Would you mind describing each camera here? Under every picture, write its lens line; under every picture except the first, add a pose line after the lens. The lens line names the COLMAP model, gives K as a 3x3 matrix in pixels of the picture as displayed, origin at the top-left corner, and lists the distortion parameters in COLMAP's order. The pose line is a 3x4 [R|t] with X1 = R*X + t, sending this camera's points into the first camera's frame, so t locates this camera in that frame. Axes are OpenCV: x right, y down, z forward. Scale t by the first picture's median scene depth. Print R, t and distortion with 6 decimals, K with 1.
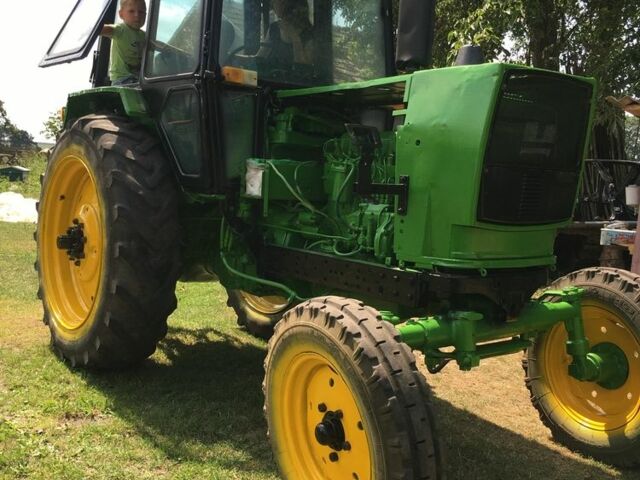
lens RADIAL K [[766.2, 0, 319.8], [0, 766.2, 242.4], [0, 0, 1]] dist [0.065772, 0.000000]
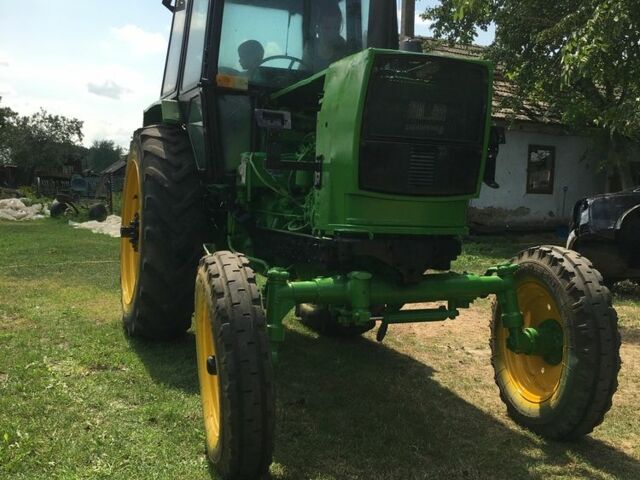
lens RADIAL K [[766.2, 0, 319.6], [0, 766.2, 238.0], [0, 0, 1]] dist [0.065772, 0.000000]
pose [[0.958142, 0.004514, -0.286256, 0.378737], [-0.020483, 0.998394, -0.052818, 0.084306], [0.285558, 0.056471, 0.956696, -0.074003]]
